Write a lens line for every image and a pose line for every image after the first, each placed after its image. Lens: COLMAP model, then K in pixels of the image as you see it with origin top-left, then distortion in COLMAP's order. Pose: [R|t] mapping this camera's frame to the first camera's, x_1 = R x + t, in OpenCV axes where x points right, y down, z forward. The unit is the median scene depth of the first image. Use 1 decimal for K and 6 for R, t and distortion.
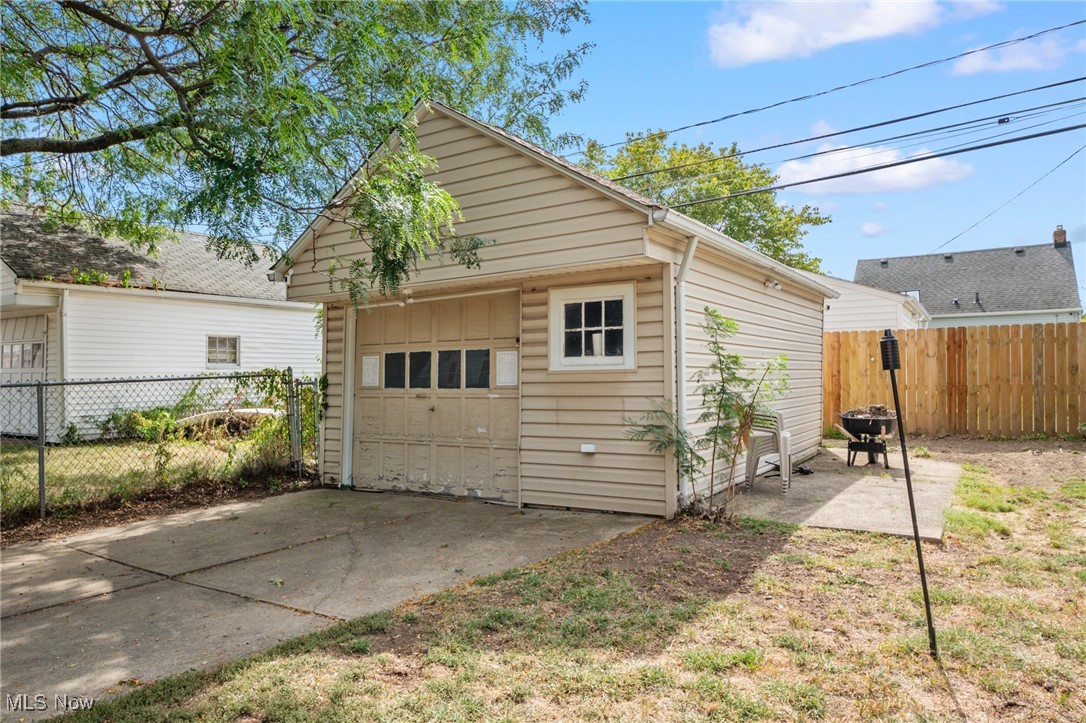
lens RADIAL K [[712.9, 0, 548.3], [0, 712.9, 361.6], [0, 0, 1]] dist [0.024952, -0.004208]
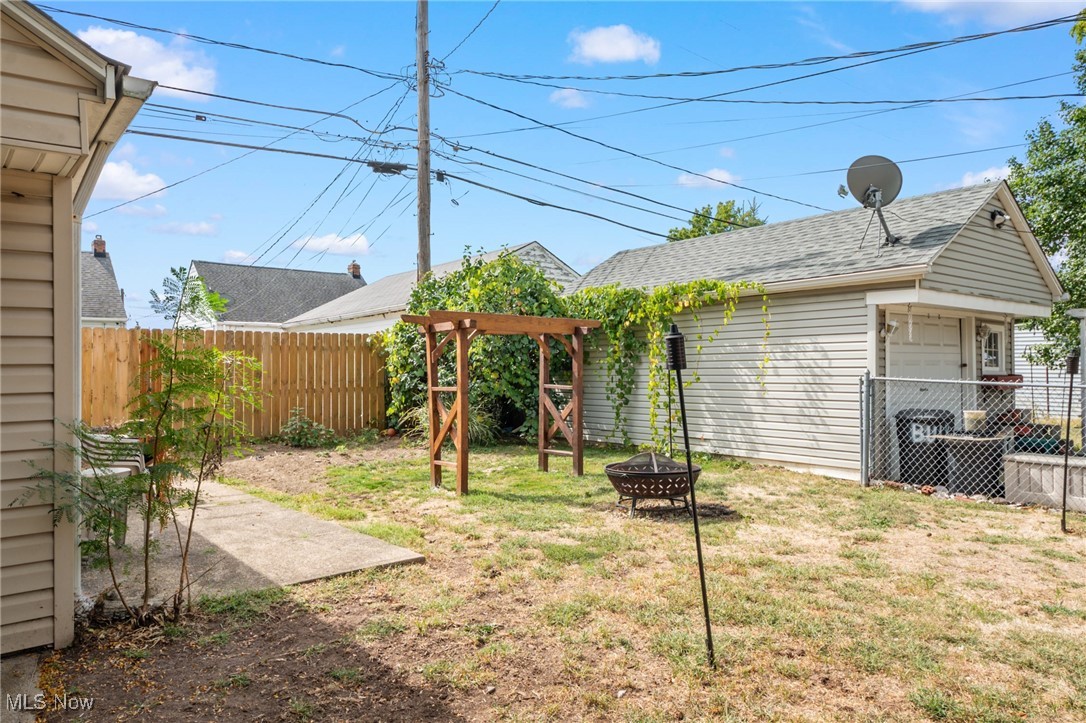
lens RADIAL K [[712.9, 0, 544.4], [0, 712.9, 366.9], [0, 0, 1]] dist [0.024952, -0.004208]
pose [[0.327656, 0.013587, 0.944699, -0.206750], [-0.008938, 0.999896, -0.011281, 0.009211], [-0.944755, -0.004747, 0.327744, 0.419645]]
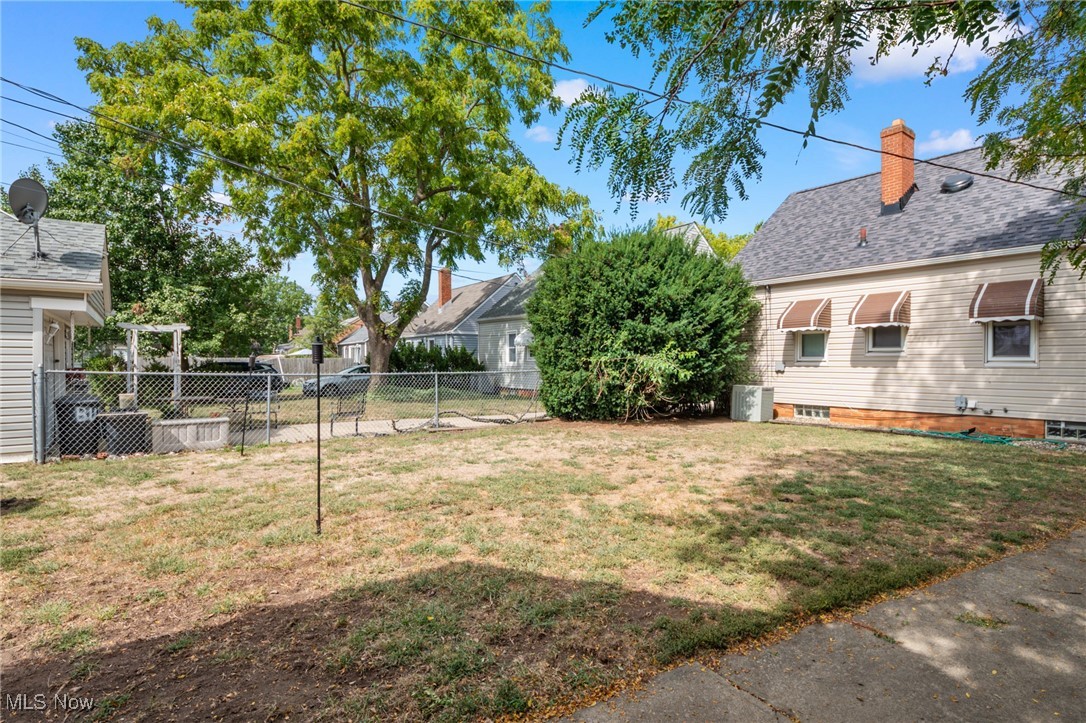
lens RADIAL K [[526.1, 0, 545.6], [0, 526.1, 360.2], [0, 0, 1]] dist [-0.018672, -0.000727]
pose [[-0.932987, 0.013443, 0.359658, -0.180626], [0.007669, 0.999818, -0.017478, 0.013499], [-0.359827, -0.013548, -0.932921, 0.913446]]
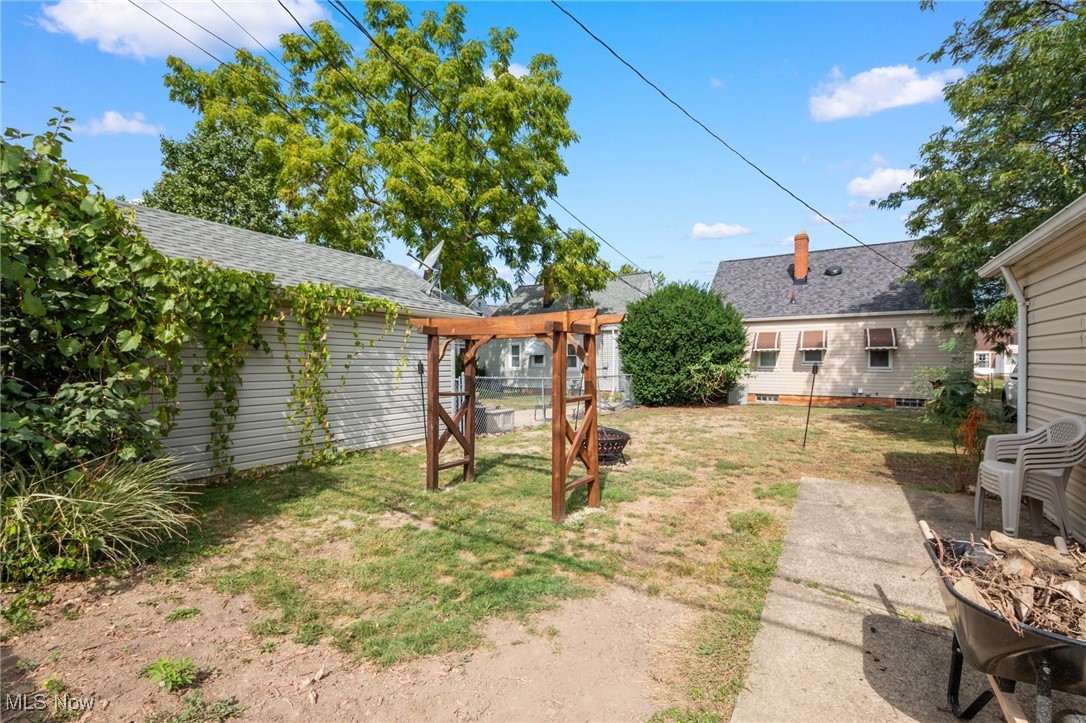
lens RADIAL K [[439.5, 0, 545.3], [0, 439.5, 367.6], [0, 0, 1]] dist [-0.022542, -0.002287]
pose [[-0.999481, 0.008543, 0.031055, 0.787285], [0.008393, 0.999952, -0.004957, -0.008814], [-0.031096, -0.004693, -0.999505, 1.479148]]
